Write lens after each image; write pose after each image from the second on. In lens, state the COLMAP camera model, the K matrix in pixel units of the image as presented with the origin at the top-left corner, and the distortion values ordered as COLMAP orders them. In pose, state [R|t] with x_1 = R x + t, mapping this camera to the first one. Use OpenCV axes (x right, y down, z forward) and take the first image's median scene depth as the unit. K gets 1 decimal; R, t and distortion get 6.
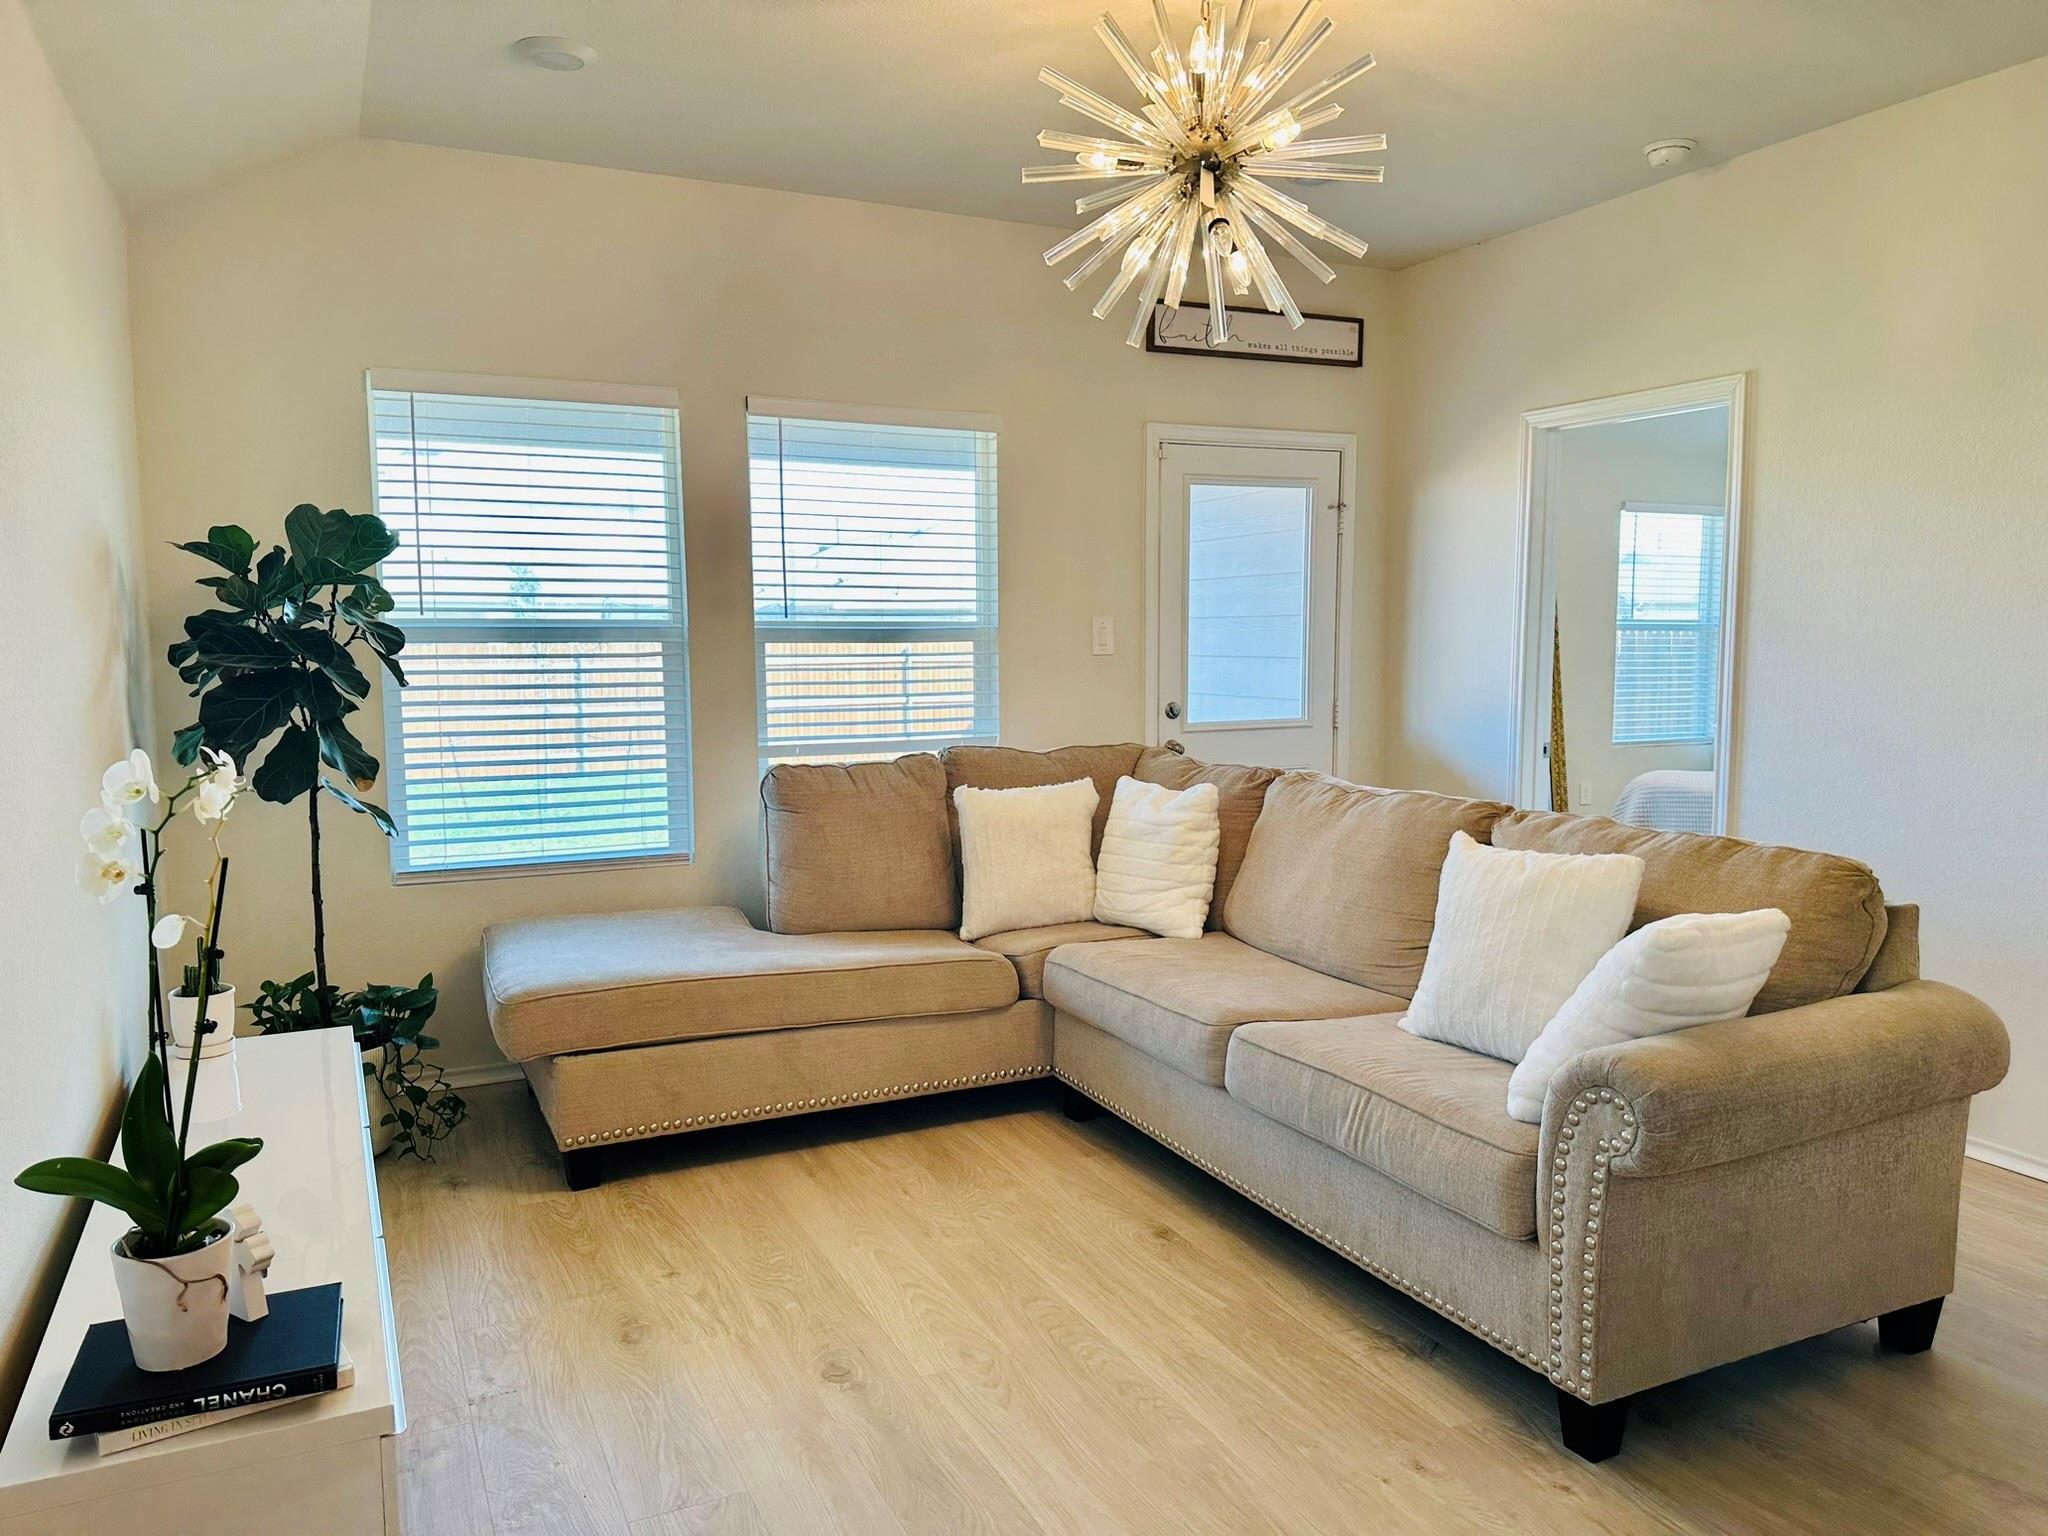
lens RADIAL K [[1401.8, 0, 1016.8], [0, 1401.8, 774.9], [0, 0, 1]] dist [0.118016, -0.169929]
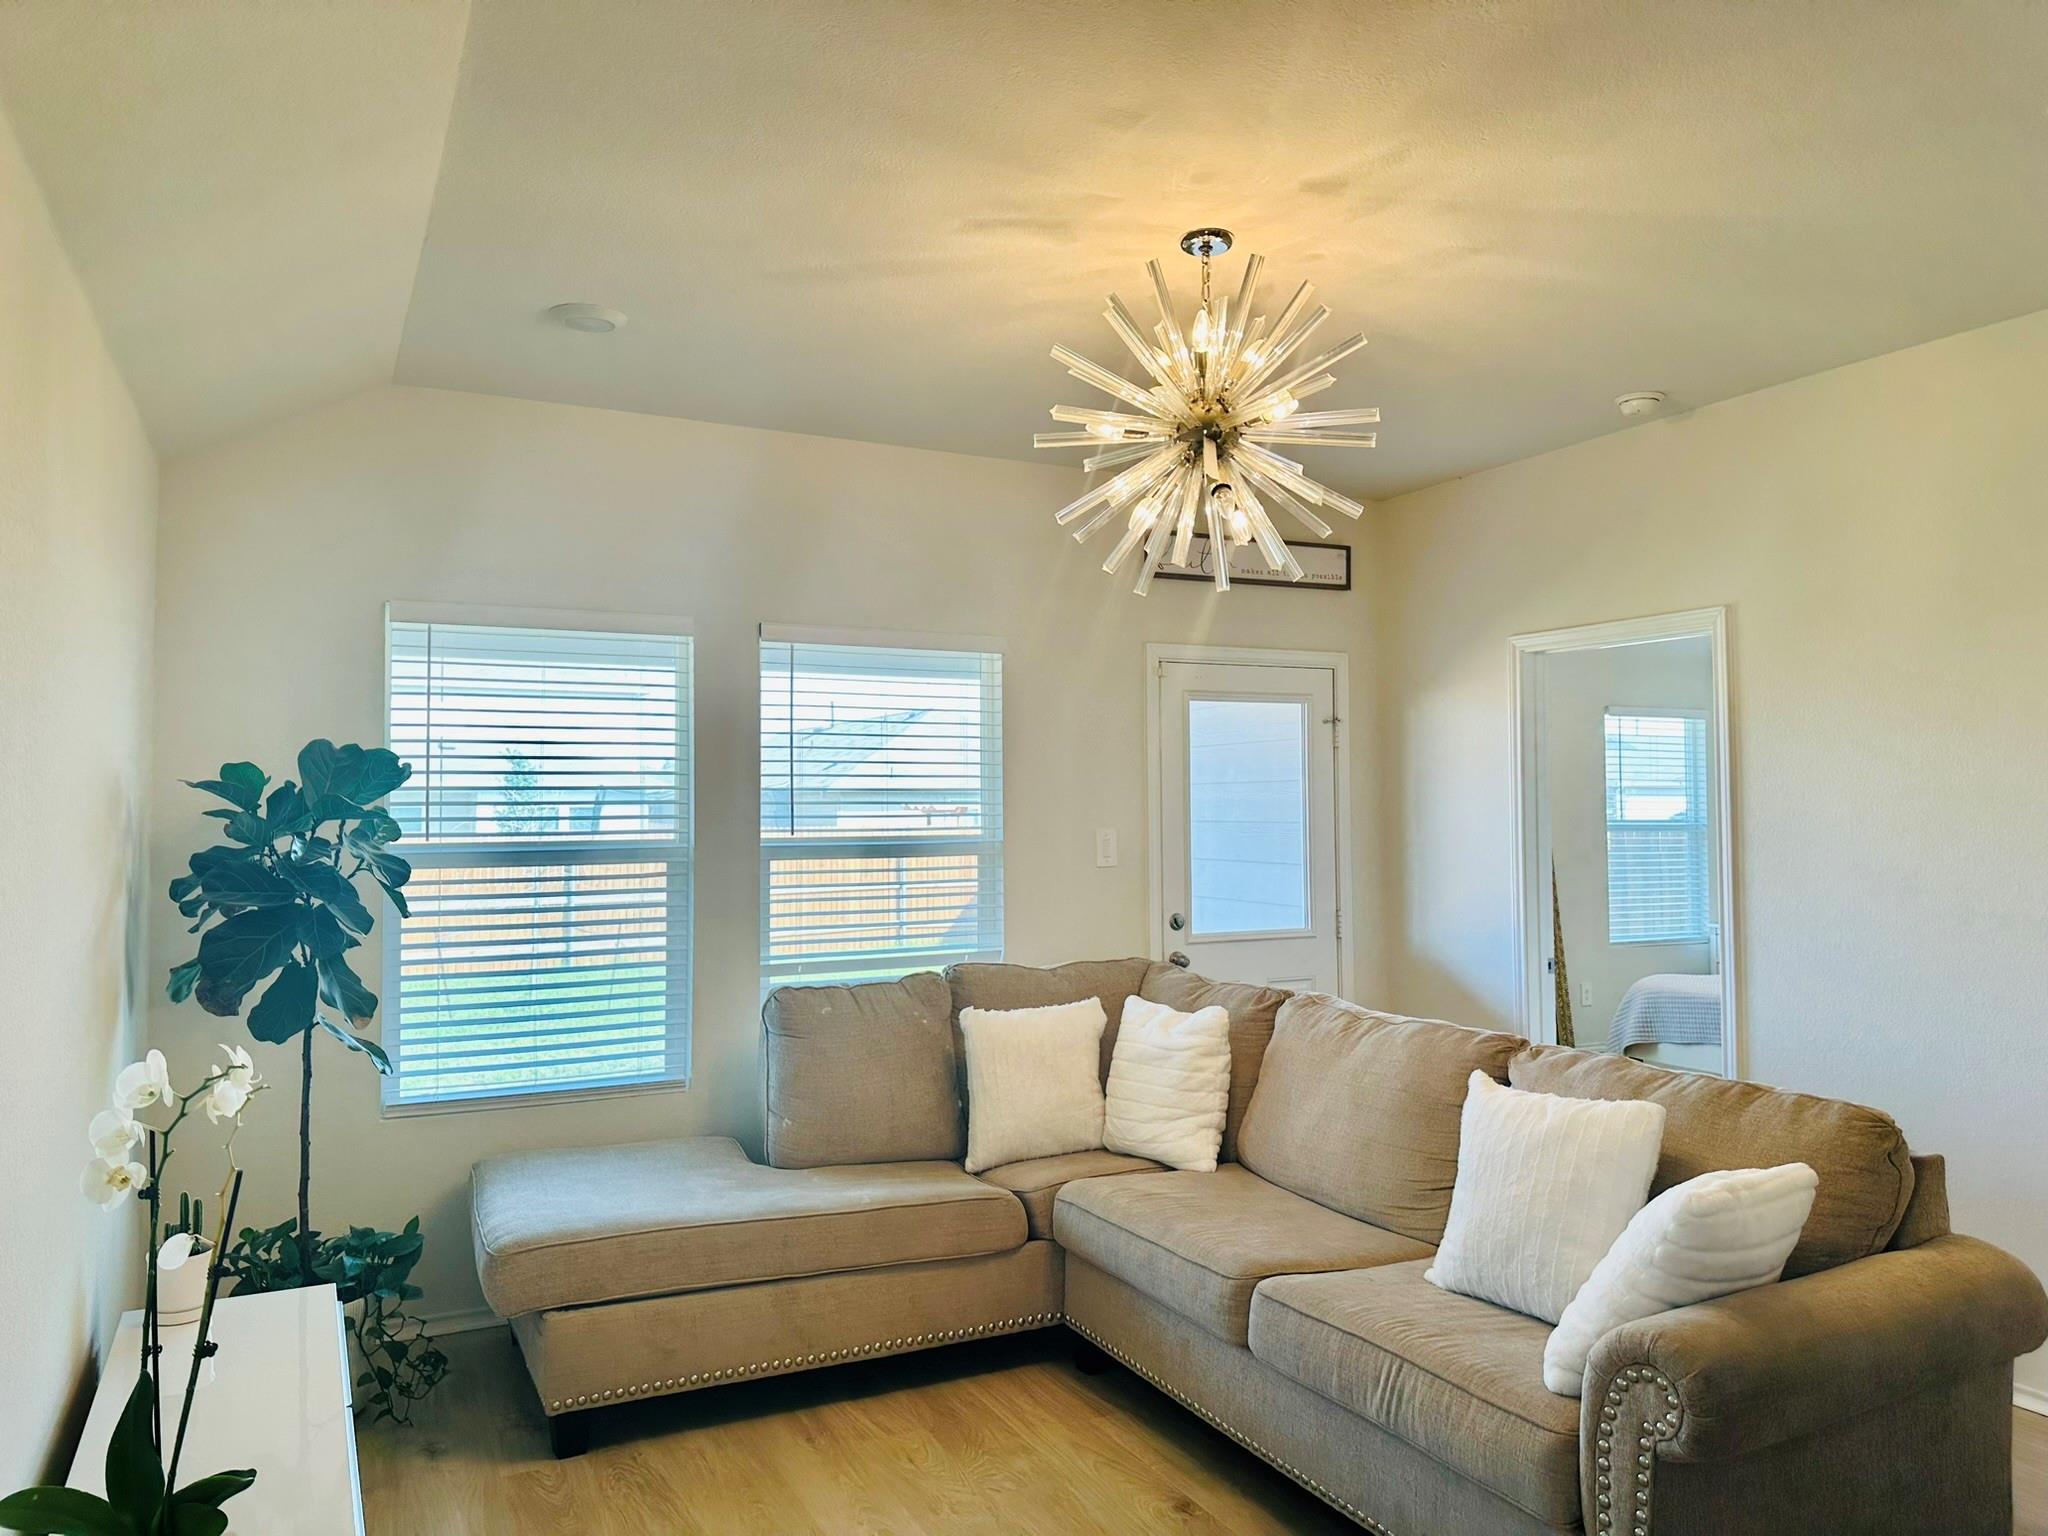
lens RADIAL K [[1413.5, 0, 1032.9], [0, 1413.5, 767.1], [0, 0, 1]] dist [0.061722, -0.069841]
pose [[0.999827, -0.000777, 0.018564, -0.013778], [0.003172, 0.991597, -0.129328, -0.037940], [-0.018308, 0.129365, 0.991428, -0.005190]]
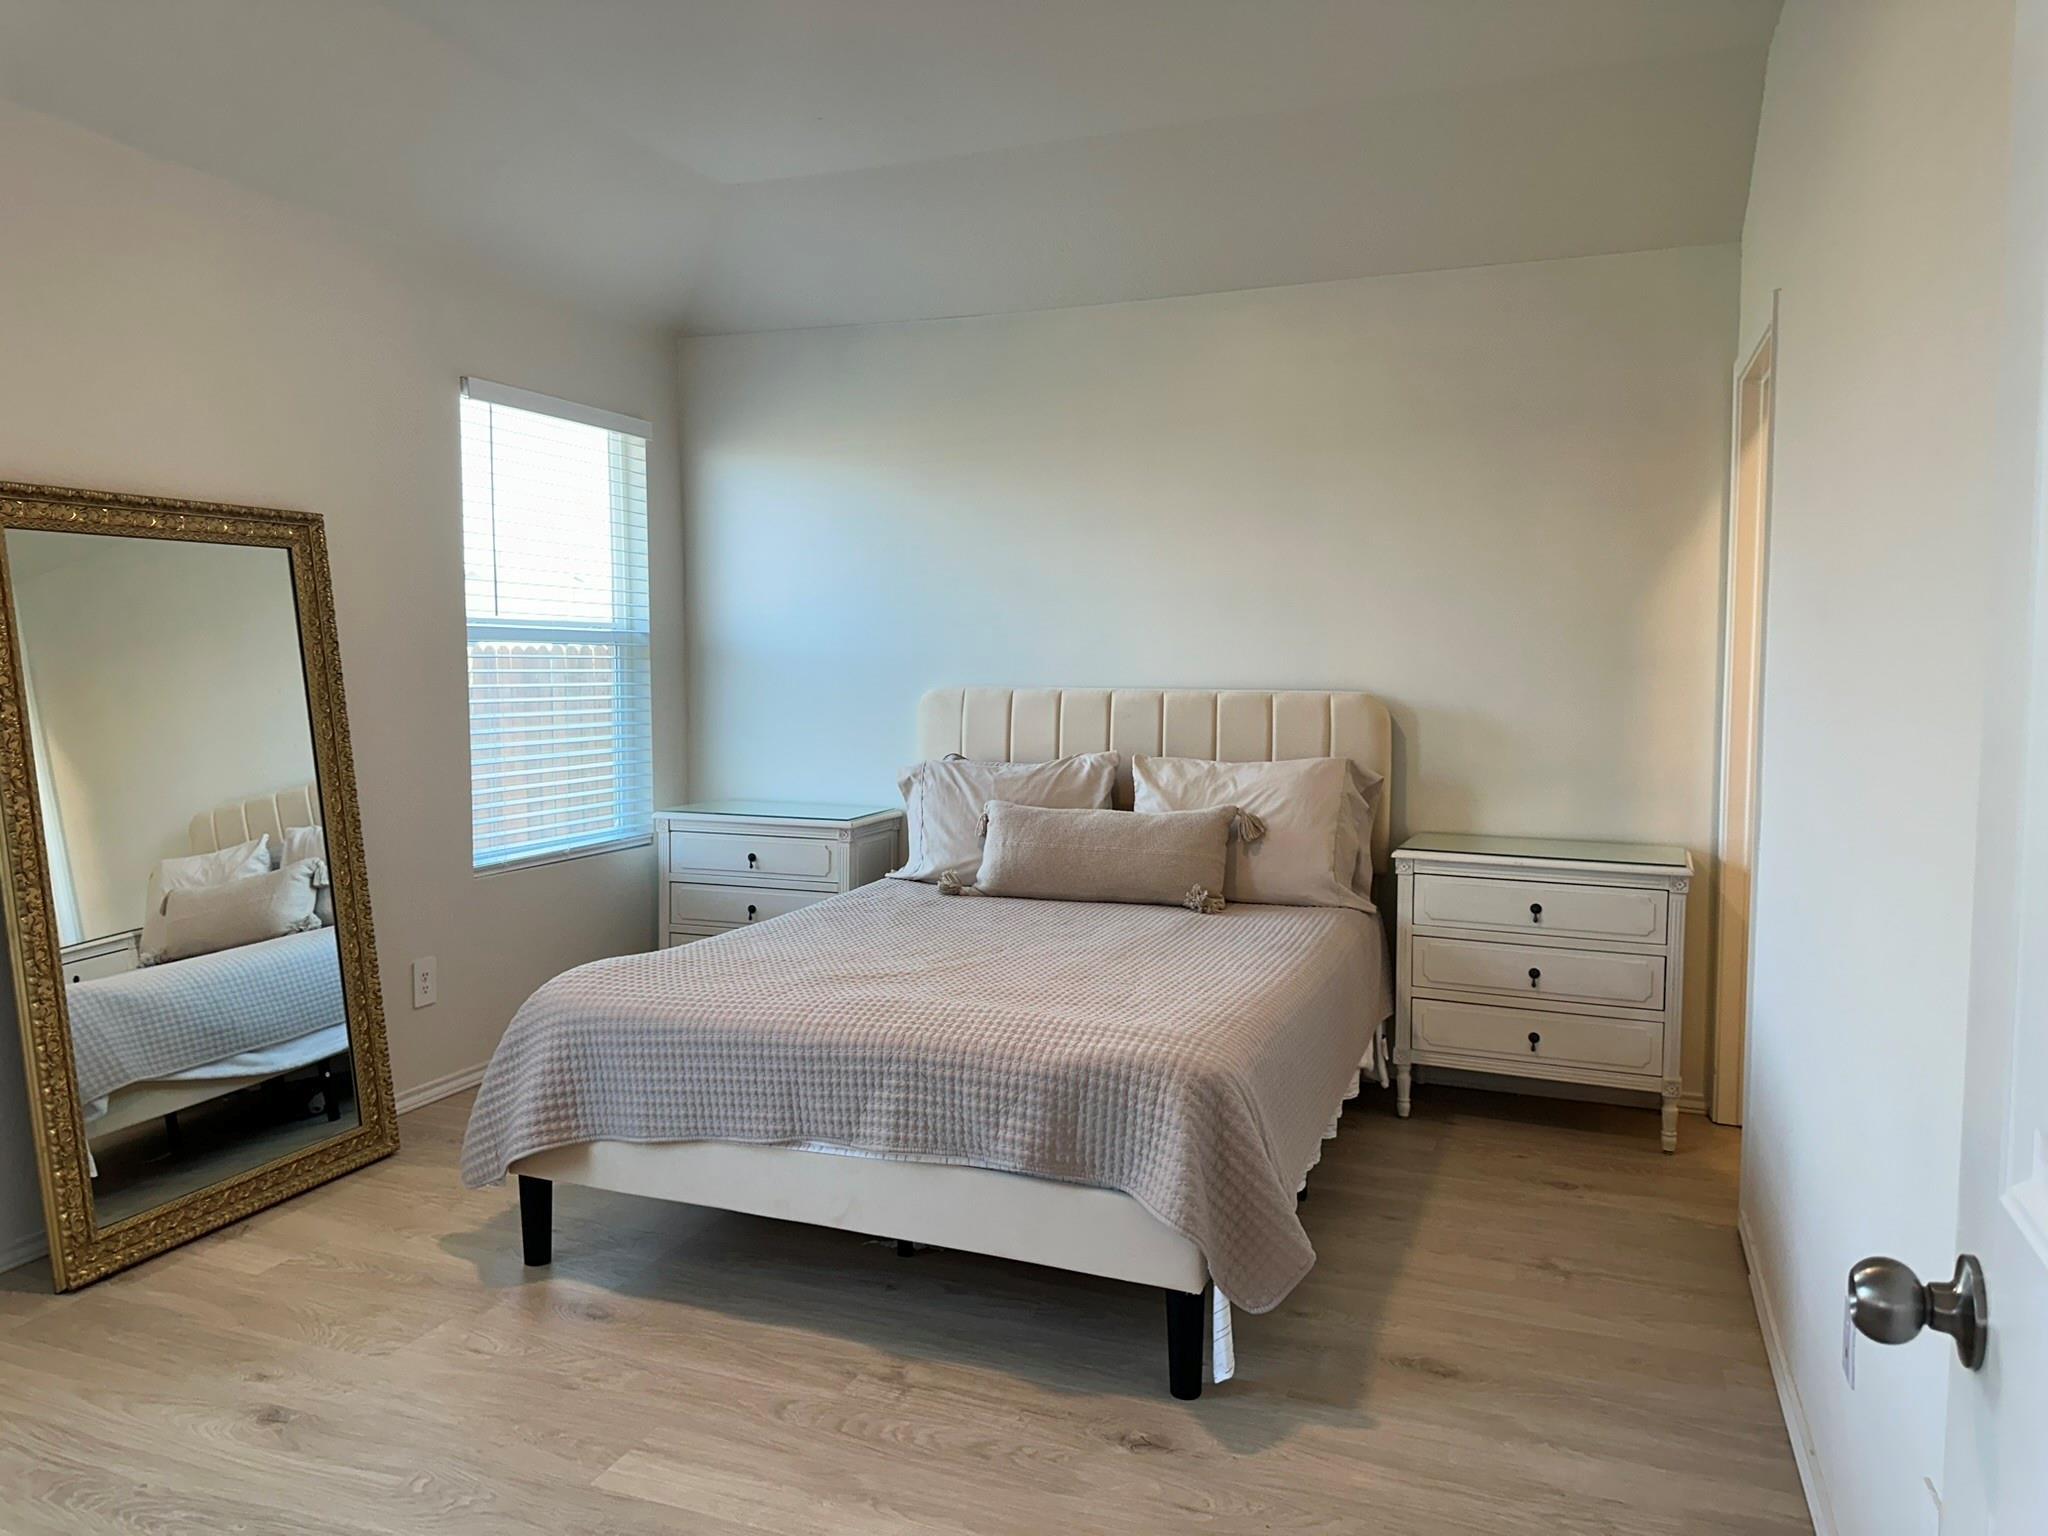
lens RADIAL K [[1401.8, 0, 1016.8], [0, 1401.8, 774.9], [0, 0, 1]] dist [0.118016, -0.169929]
pose [[0.721473, -0.046329, 0.690891, 0.504024], [0.055825, 0.998403, 0.008654, -0.111581], [-0.690188, 0.032326, 0.722908, 1.202023]]
